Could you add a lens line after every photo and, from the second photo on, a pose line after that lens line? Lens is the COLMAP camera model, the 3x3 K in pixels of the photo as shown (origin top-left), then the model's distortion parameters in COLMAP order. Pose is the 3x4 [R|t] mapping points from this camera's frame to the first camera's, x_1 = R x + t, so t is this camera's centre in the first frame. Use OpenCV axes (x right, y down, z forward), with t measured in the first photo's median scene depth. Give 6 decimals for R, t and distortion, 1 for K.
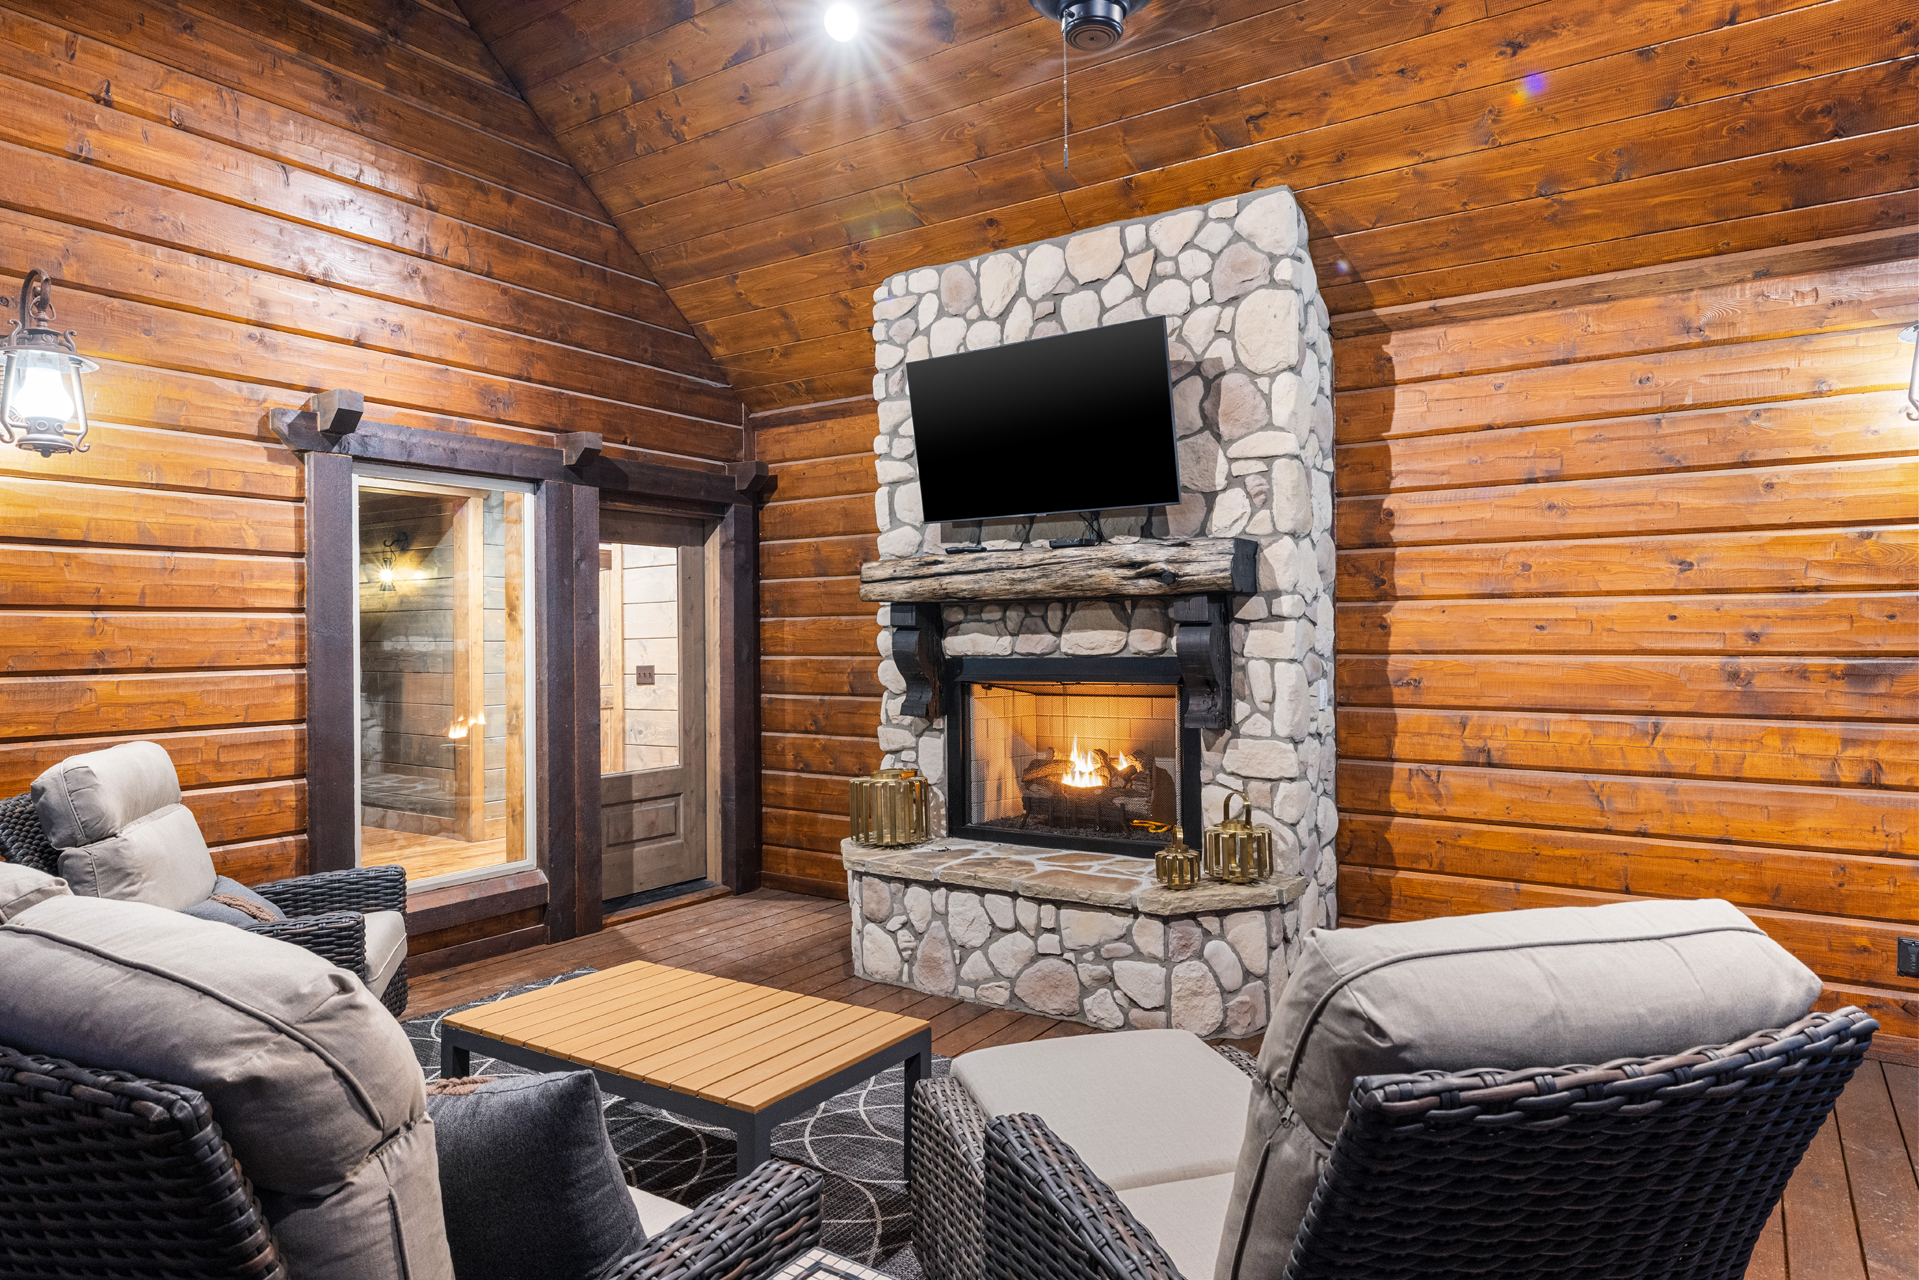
lens RADIAL K [[1150.8, 0, 957.9], [0, 1150.8, 632.2], [0, 0, 1]] dist [0.000384, -0.000496]
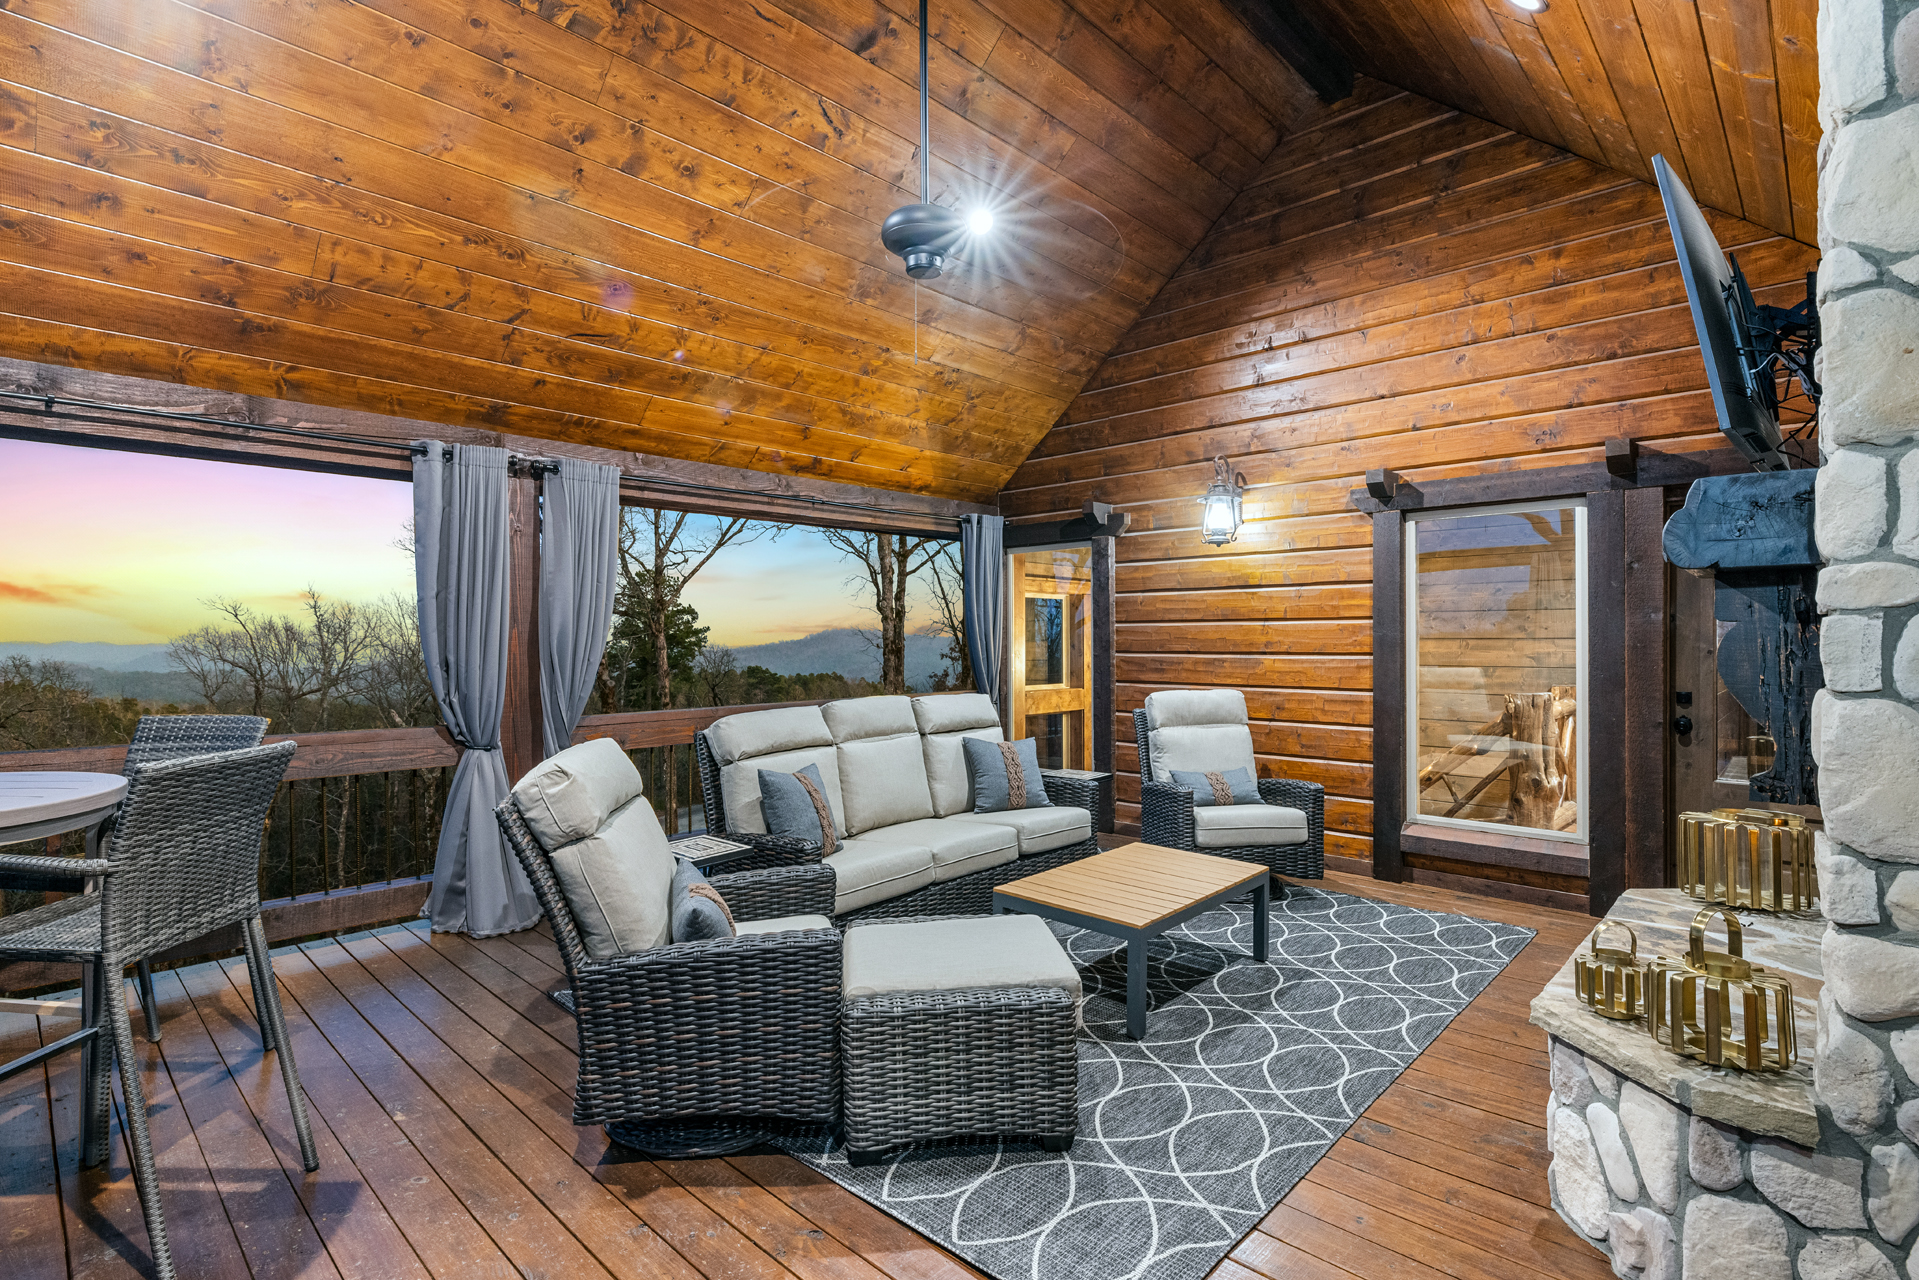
lens RADIAL K [[917.5, 0, 955.4], [0, 917.5, 640.4], [0, 0, 1]] dist [-0.005811, 0.000382]
pose [[-0.166707, 0.008452, -0.985970, 0.734860], [0.003991, 0.999961, 0.007898, -0.000733], [0.985998, -0.002618, -0.166735, 0.670099]]
